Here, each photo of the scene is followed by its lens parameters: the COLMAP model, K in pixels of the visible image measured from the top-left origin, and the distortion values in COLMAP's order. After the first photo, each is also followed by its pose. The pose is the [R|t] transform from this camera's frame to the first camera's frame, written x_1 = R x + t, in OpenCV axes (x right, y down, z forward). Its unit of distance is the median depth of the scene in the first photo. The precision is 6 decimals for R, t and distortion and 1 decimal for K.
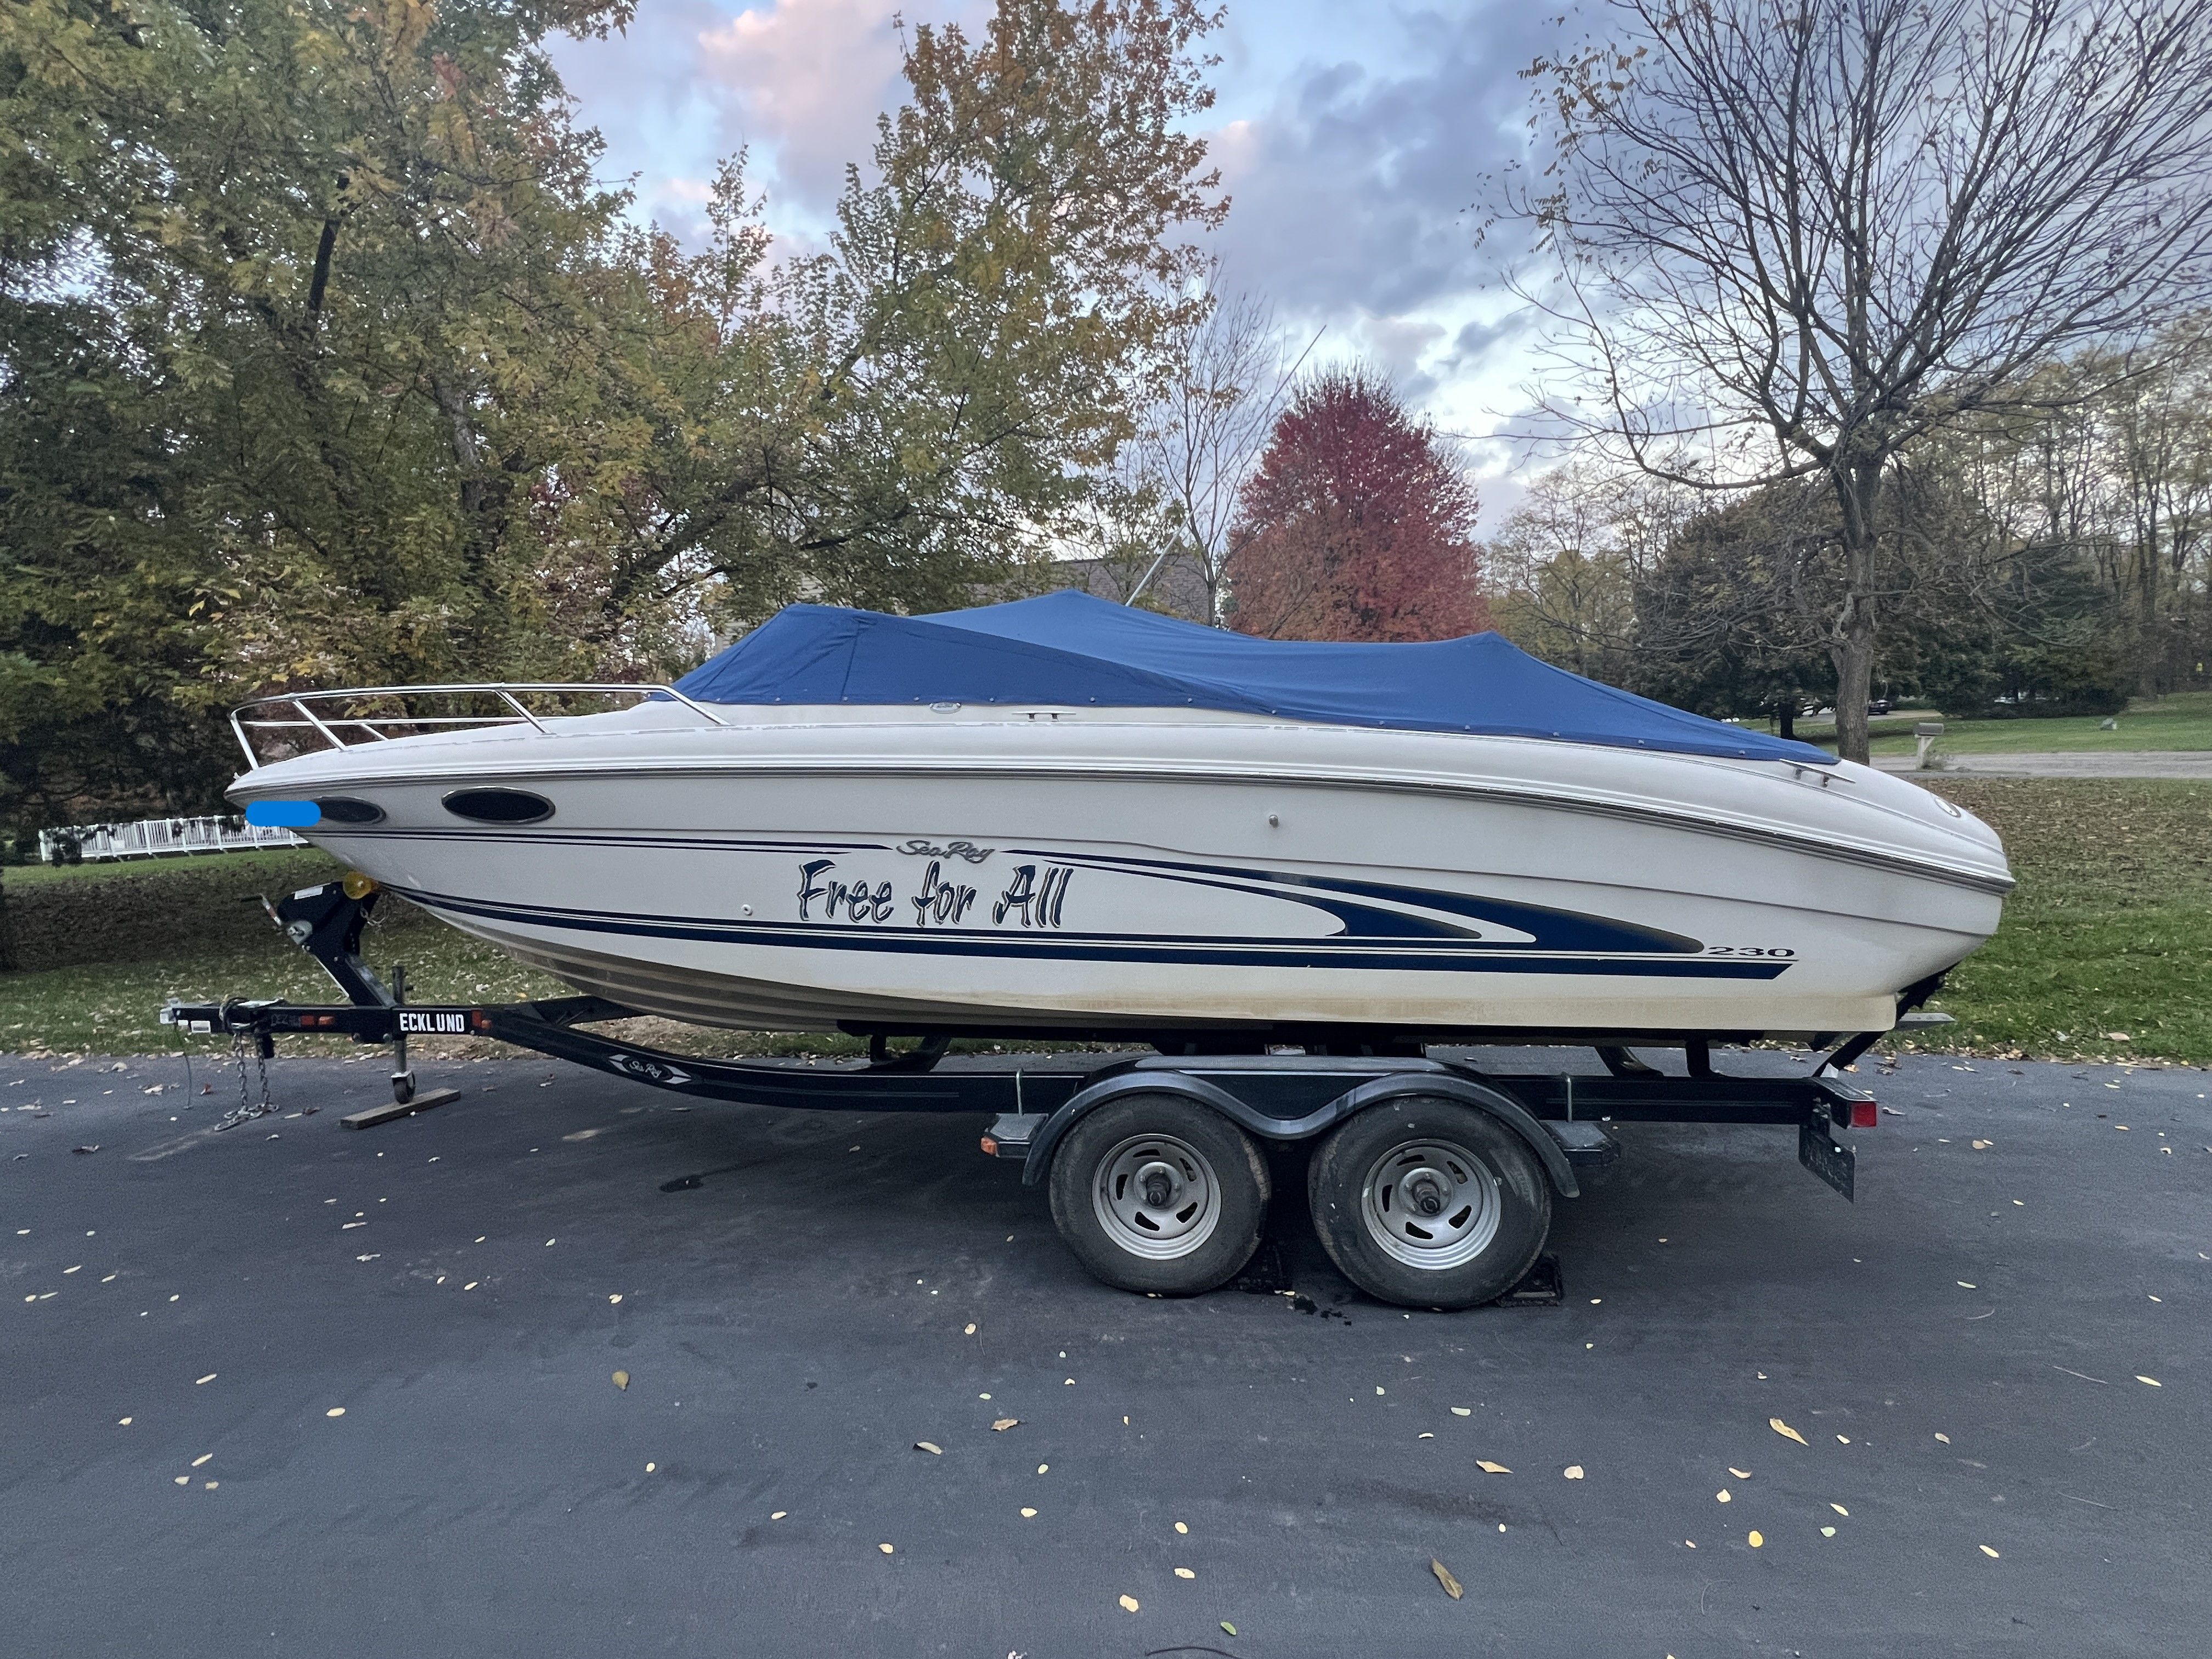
lens RADIAL K [[1037.8, 0, 1111.1], [0, 1037.8, 826.5], [0, 0, 1]] dist [-0.001968, -0.000337]
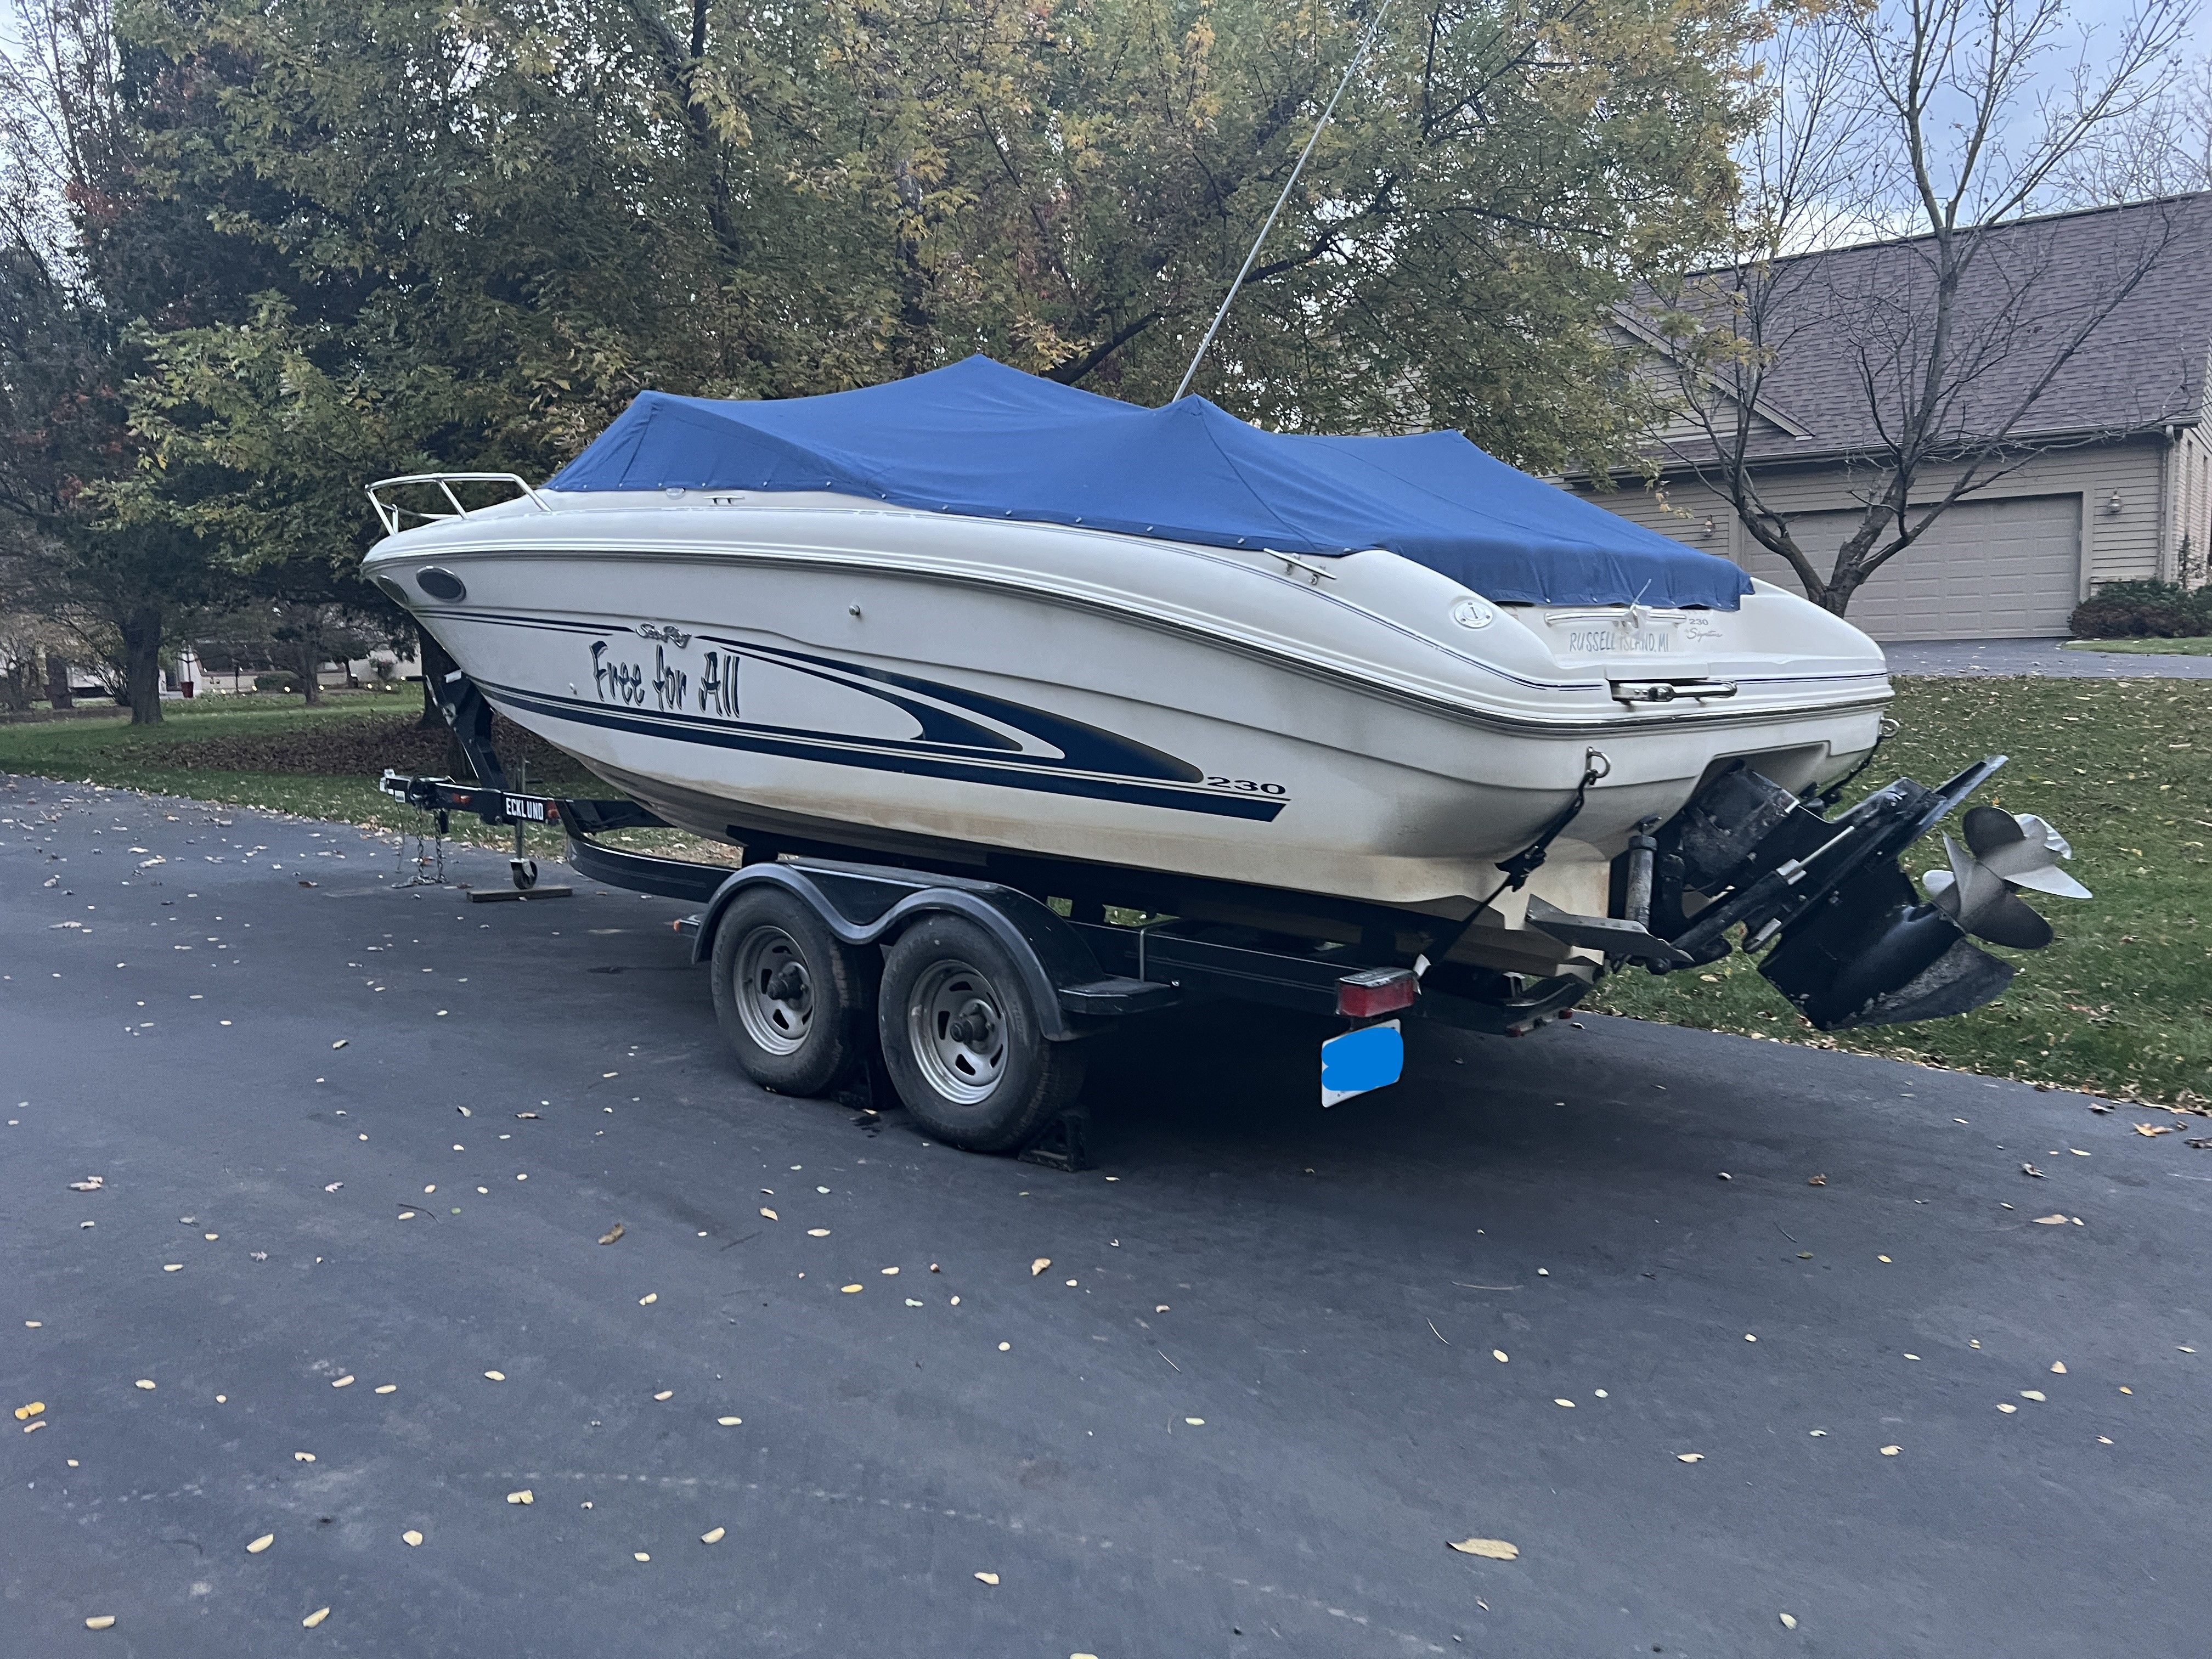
lens RADIAL K [[1806.1, 0, 1096.7], [0, 1806.1, 841.5], [0, 0, 1]] dist [0.068970, -0.088588]
pose [[0.816749, 0.102298, -0.567852, 1.283885], [-0.066684, 0.994298, 0.083210, 0.050613], [0.573126, -0.030095, 0.818914, -0.242083]]
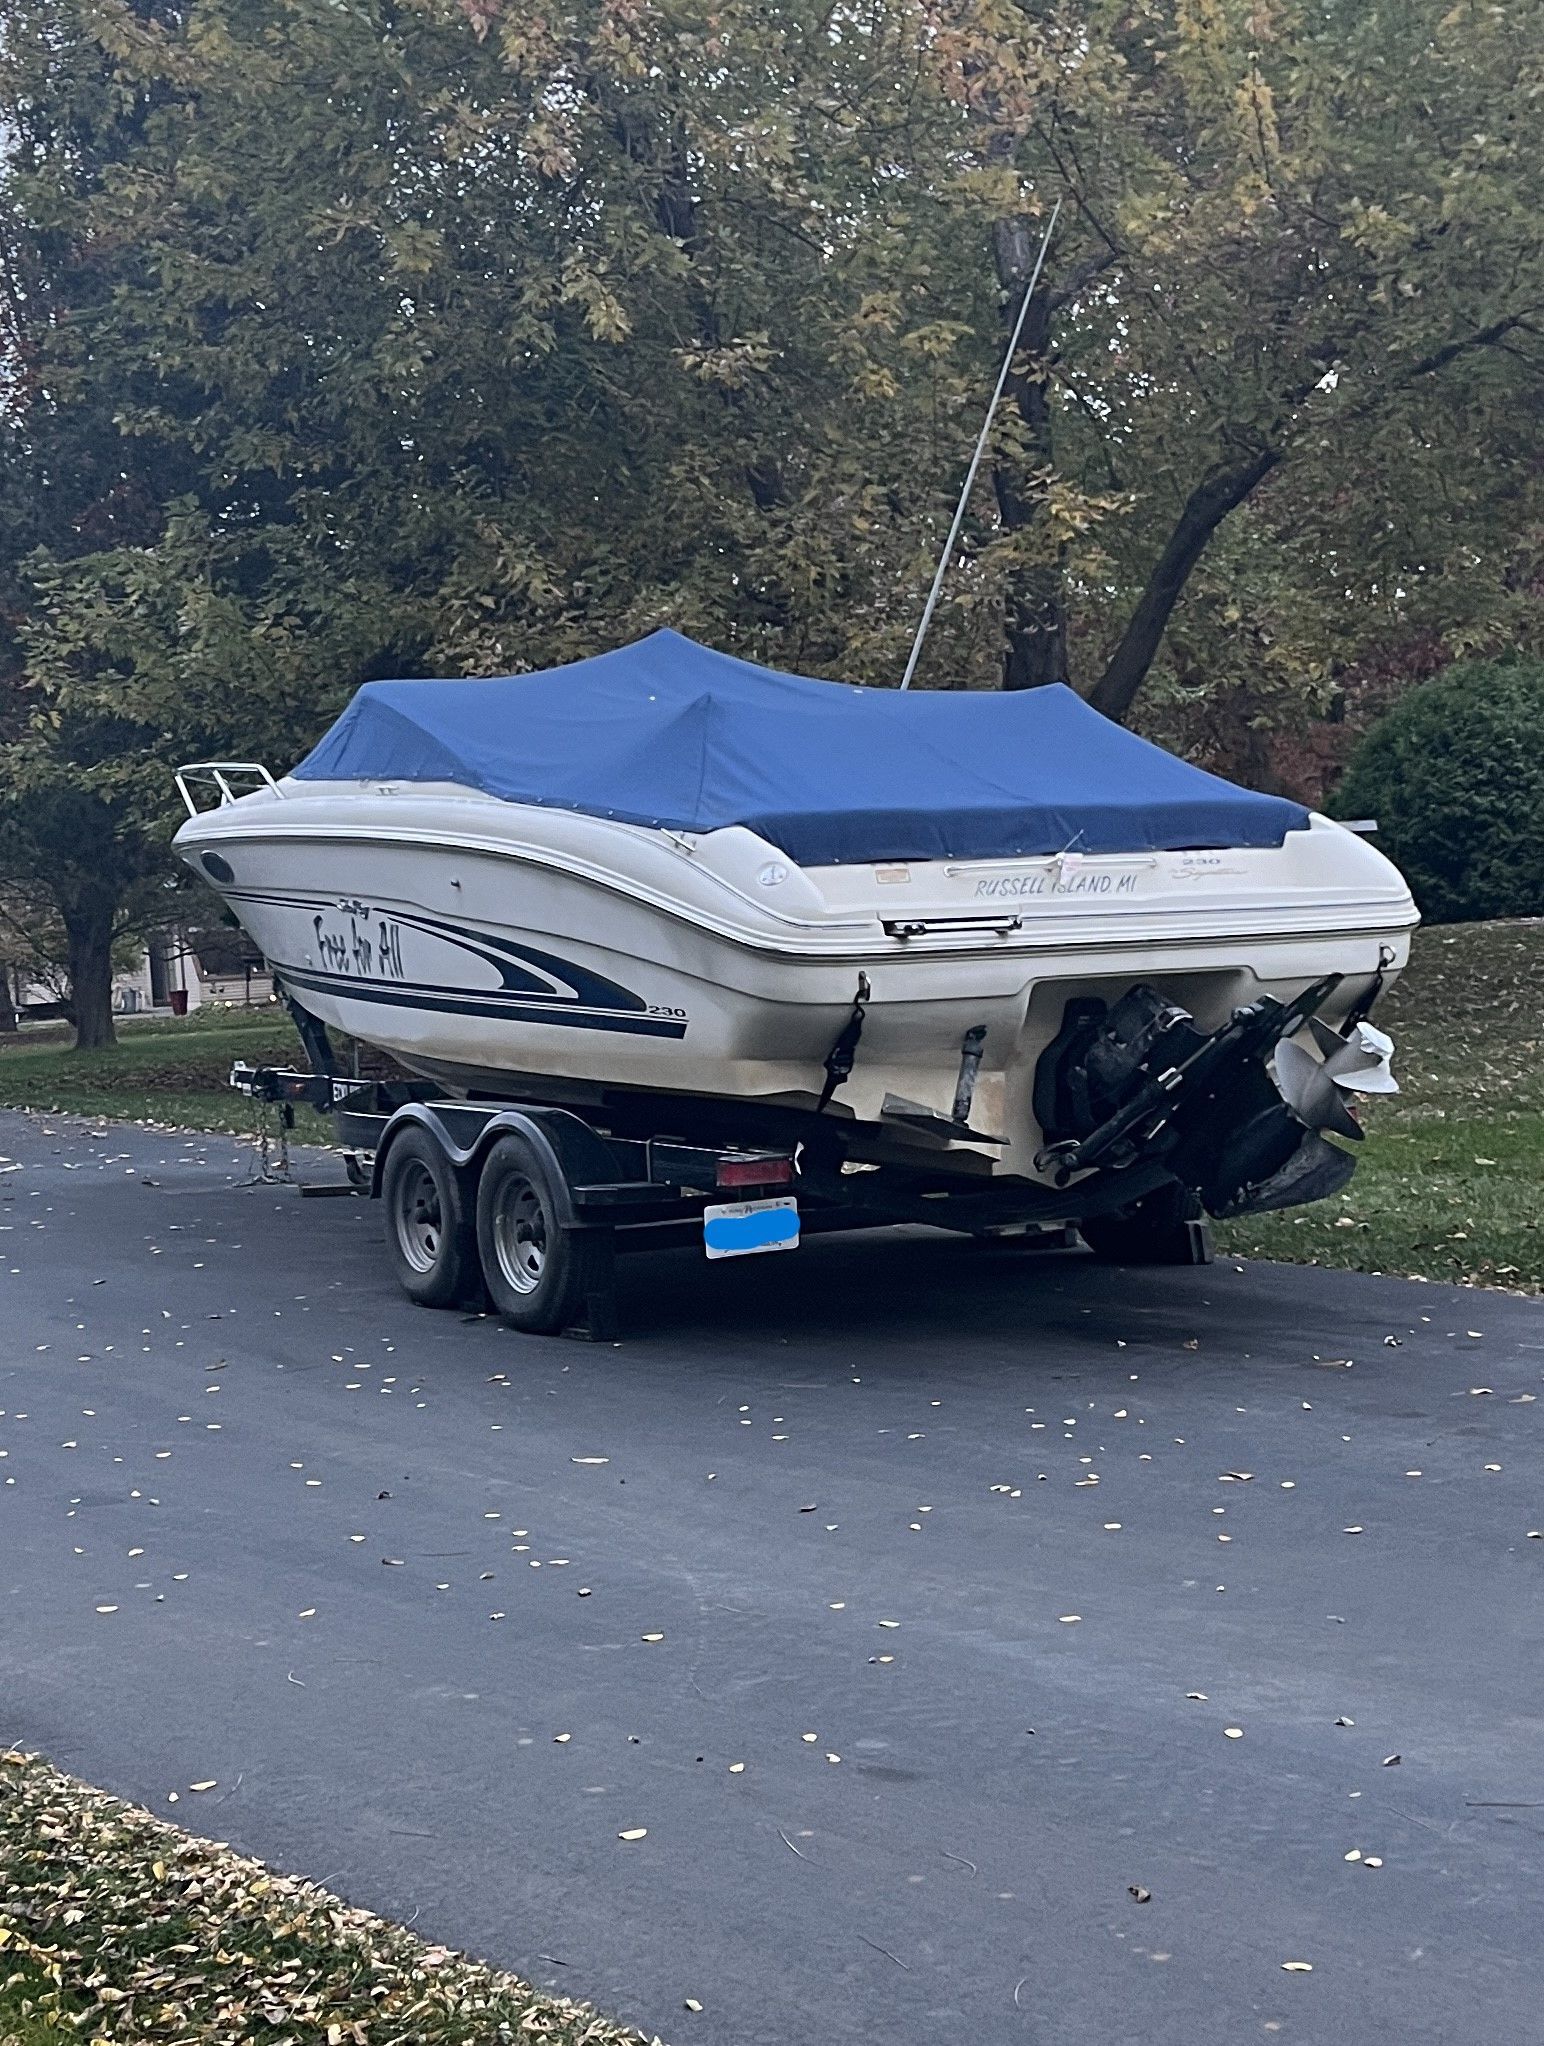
lens RADIAL K [[3541.7, 0, 772.0], [0, 3541.7, 1023.0], [0, 0, 1]] dist [0.173323, -0.039376]
pose [[0.599412, 0.041668, -0.799355, 3.406908], [-0.031761, 0.999096, 0.028263, 0.025604], [0.799810, 0.008447, 0.600194, -1.032247]]
